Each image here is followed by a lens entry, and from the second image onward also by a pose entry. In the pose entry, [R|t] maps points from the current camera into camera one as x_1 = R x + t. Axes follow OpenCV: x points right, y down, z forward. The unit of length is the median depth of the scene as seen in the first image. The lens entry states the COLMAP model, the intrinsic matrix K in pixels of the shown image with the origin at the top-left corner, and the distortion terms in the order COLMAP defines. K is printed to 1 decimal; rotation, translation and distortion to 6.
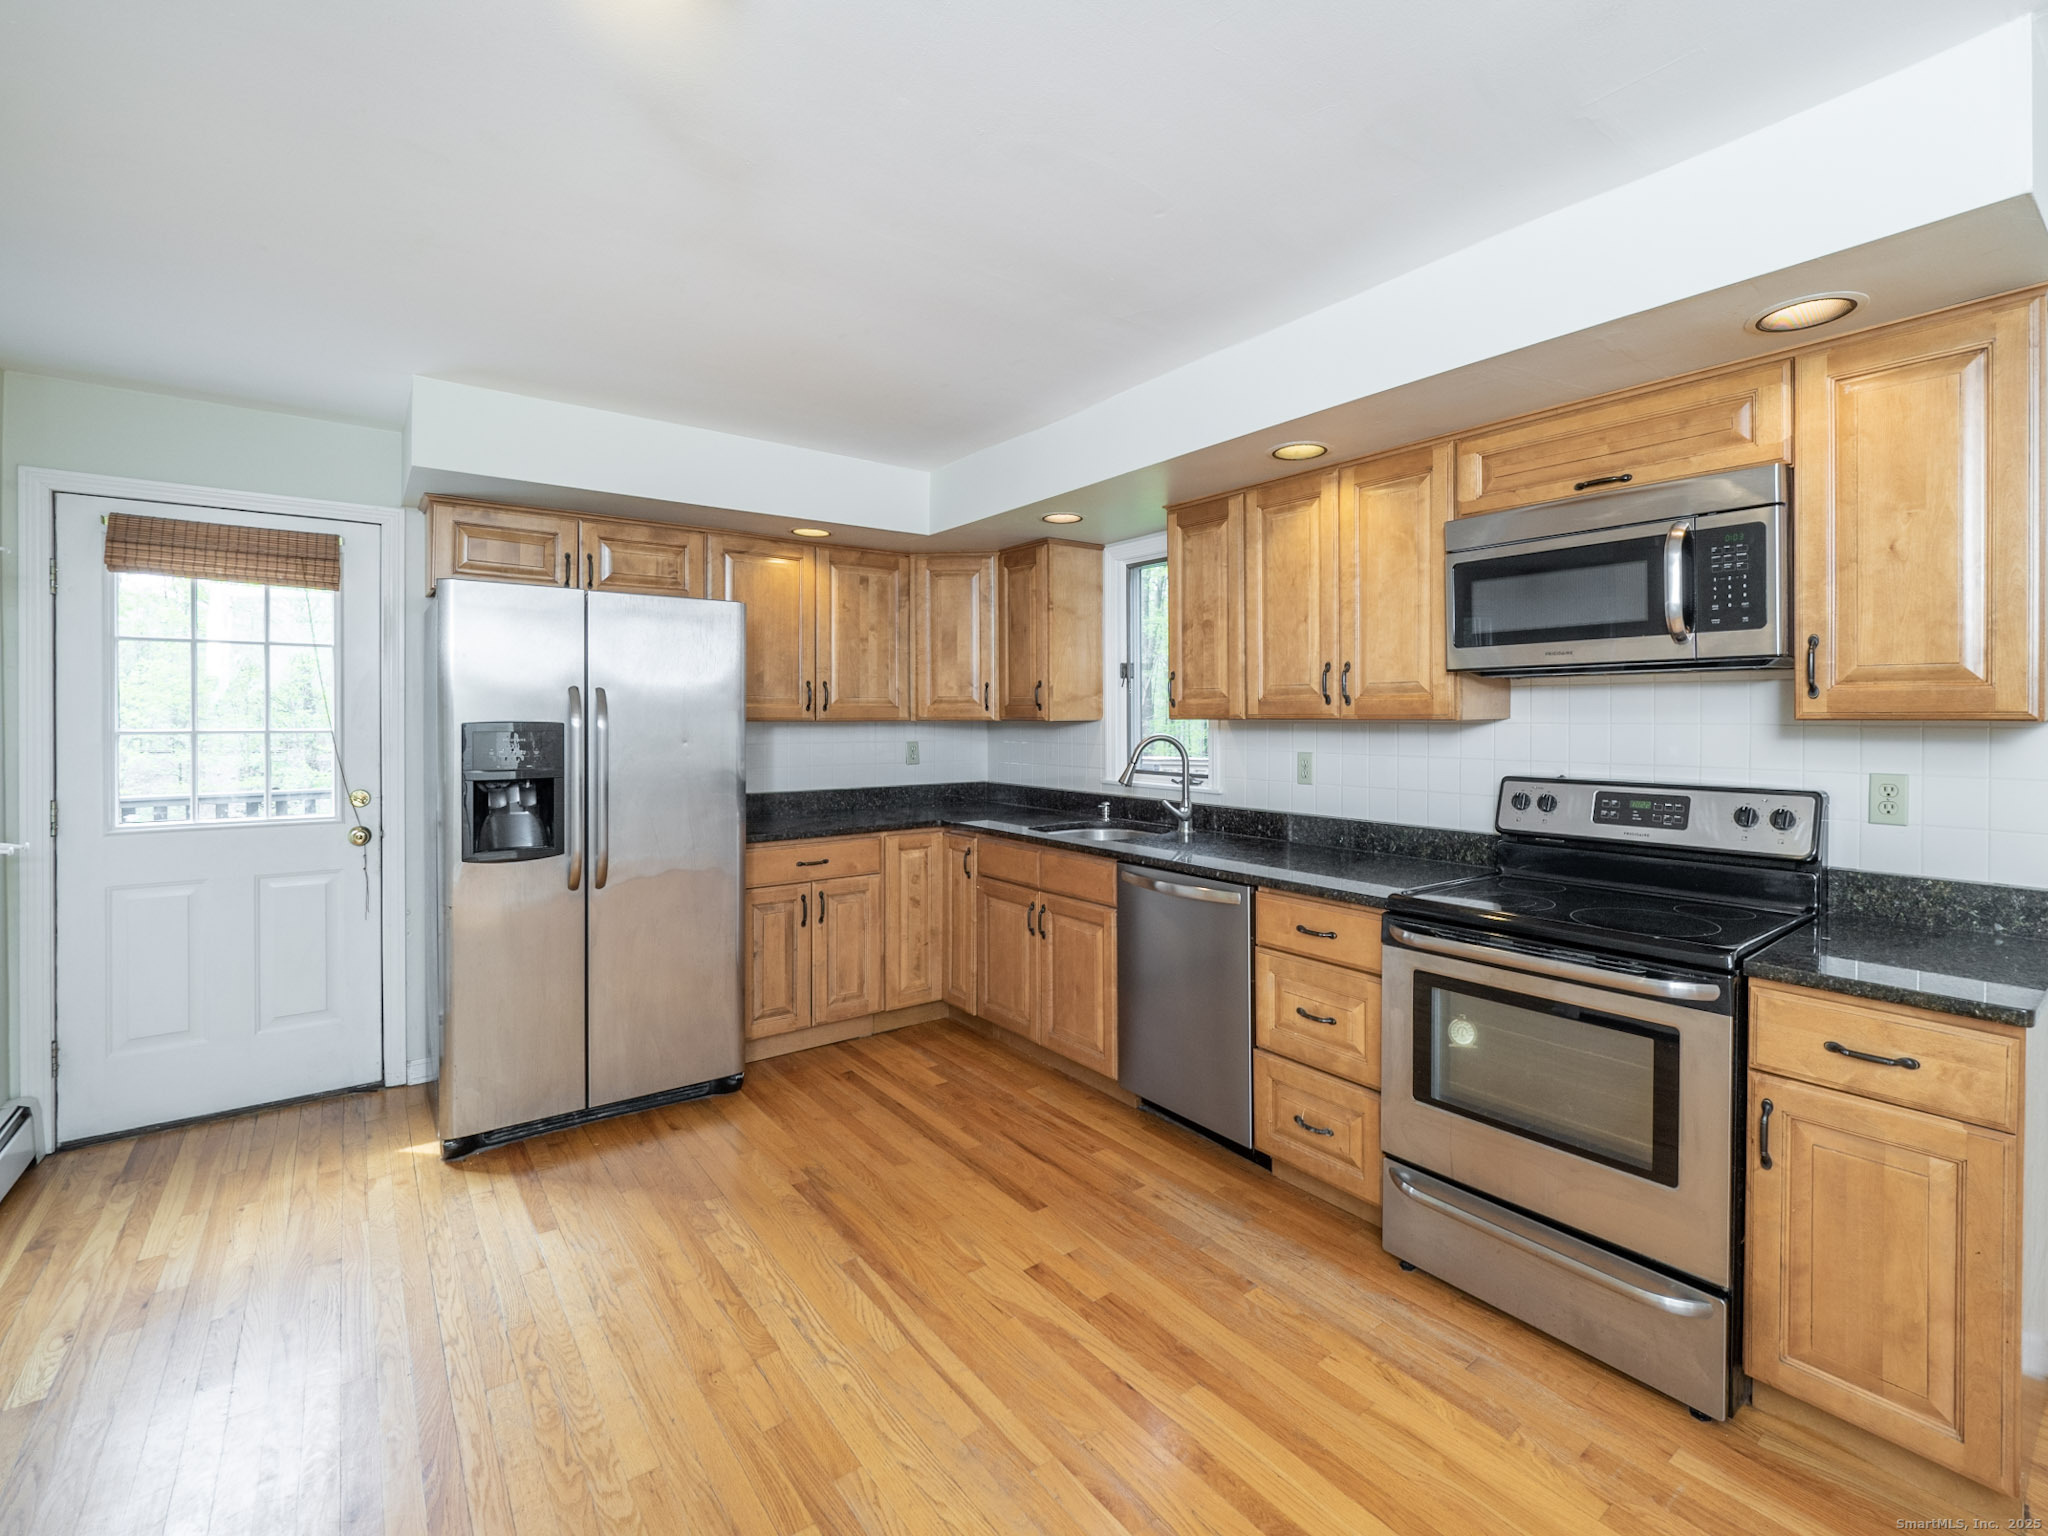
lens RADIAL K [[1010.7, 0, 1086.2], [0, 1010.7, 713.9], [0, 0, 1]] dist [-0.002775, -0.000573]
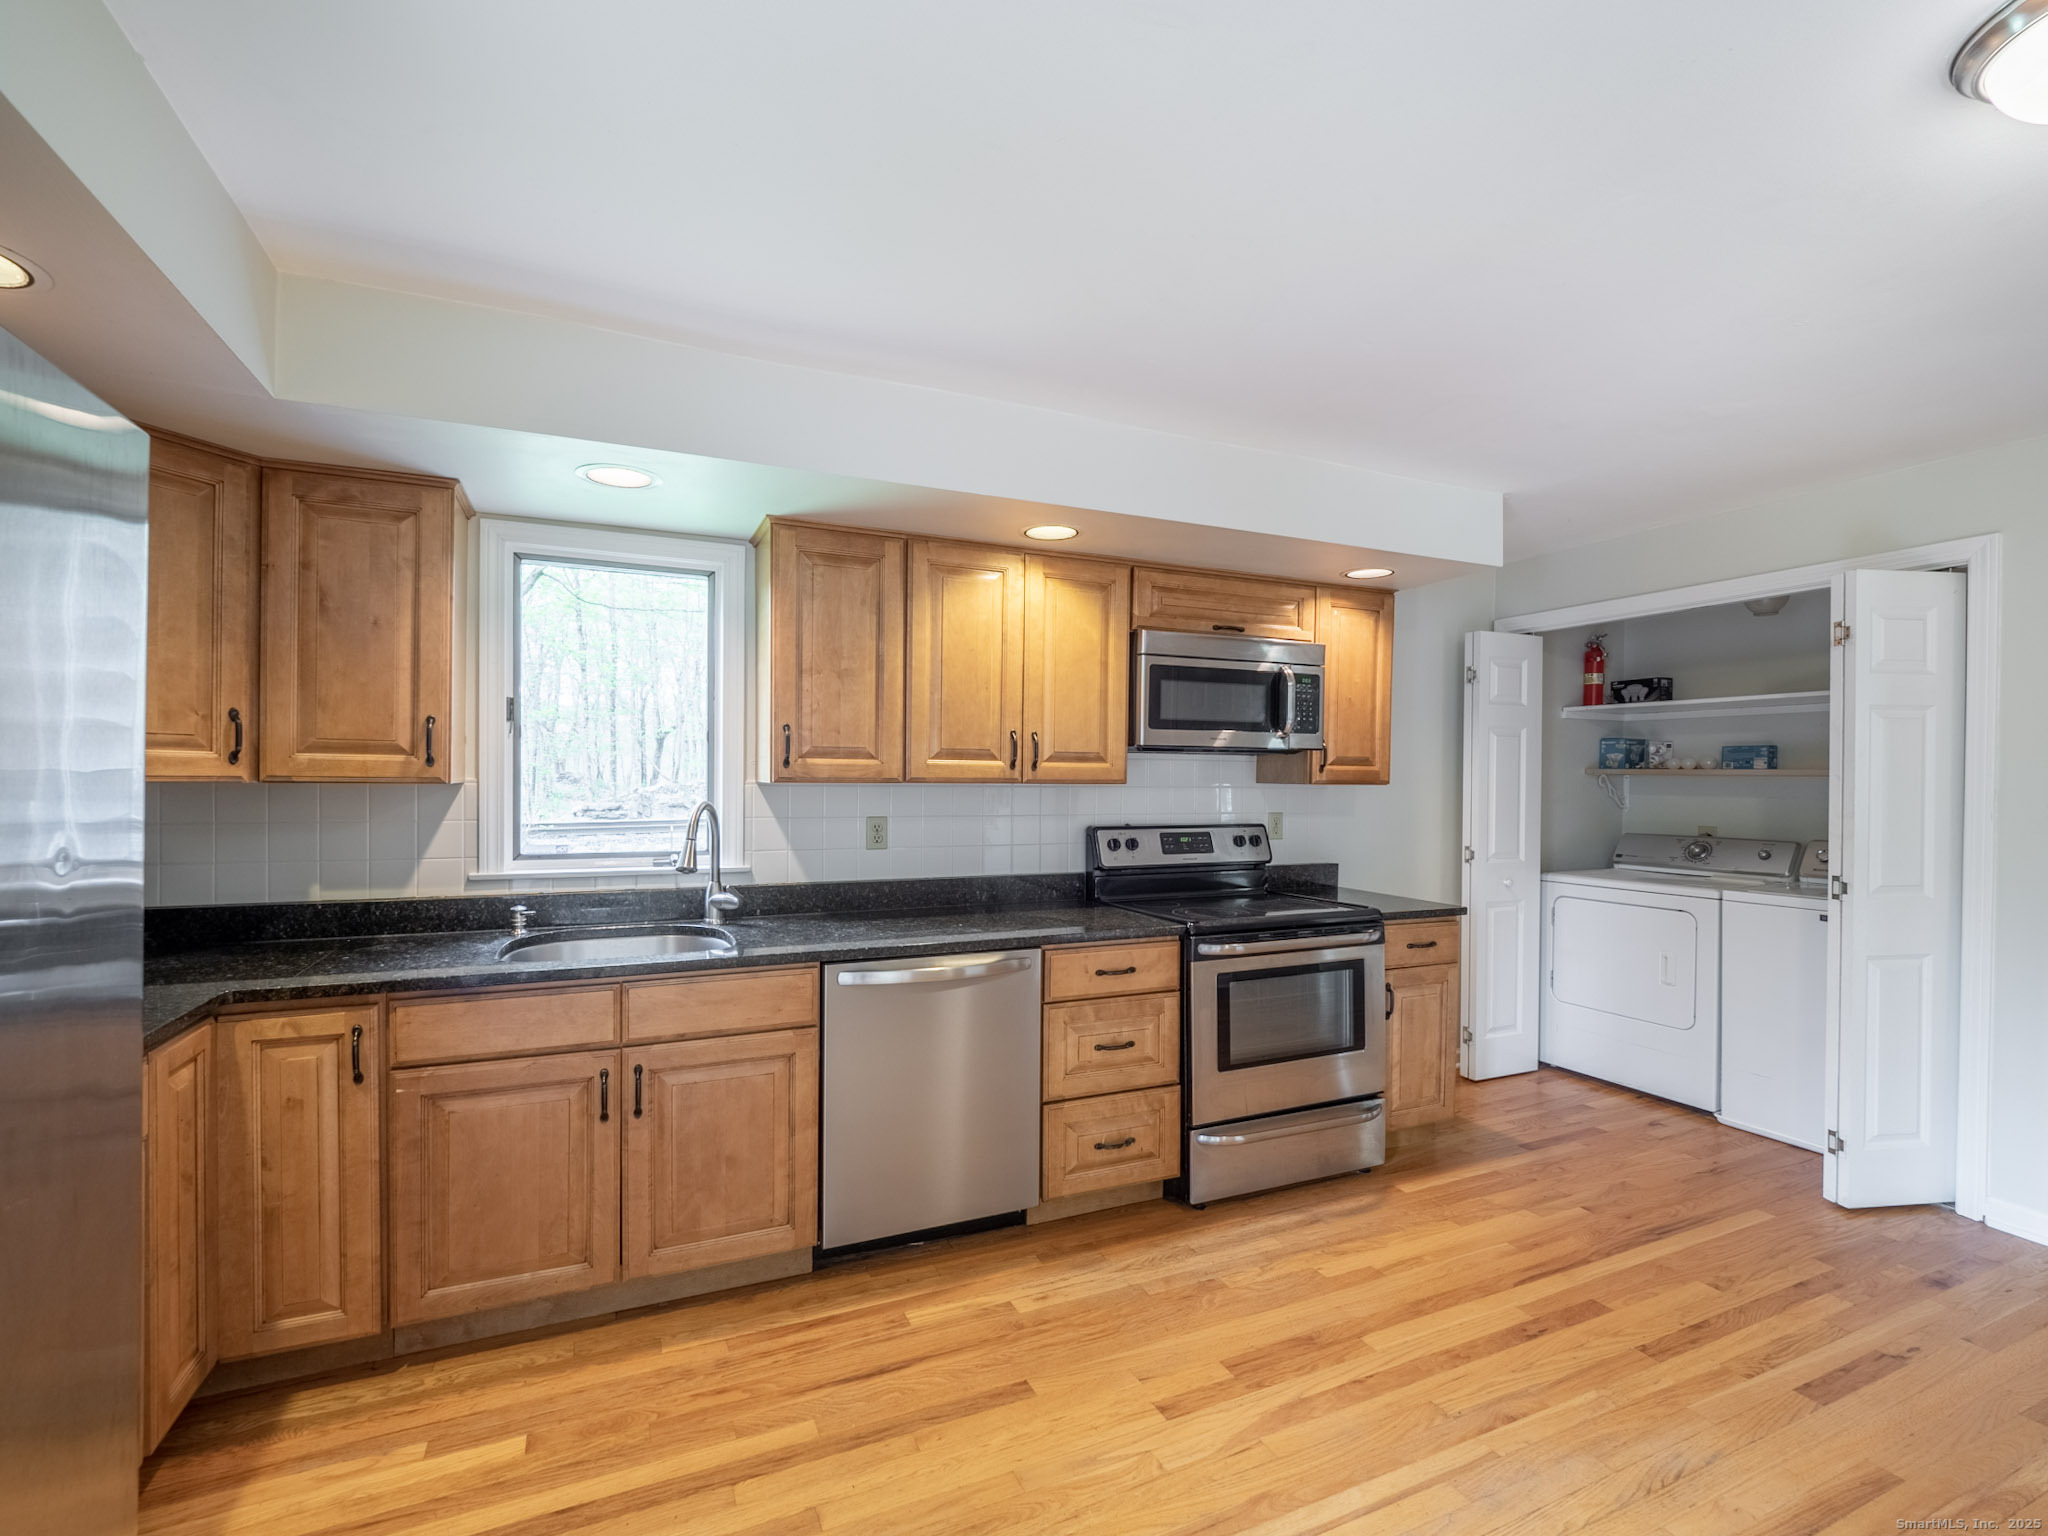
lens RADIAL K [[905.1, 0, 1015.8], [0, 905.1, 781.2], [0, 0, 1]] dist [-0.000736, -0.000183]
pose [[0.229471, -0.000031, 0.973316, -0.770109], [-0.008573, 0.999961, 0.002053, 0.001604], [-0.973278, -0.008815, 0.229462, 0.865196]]
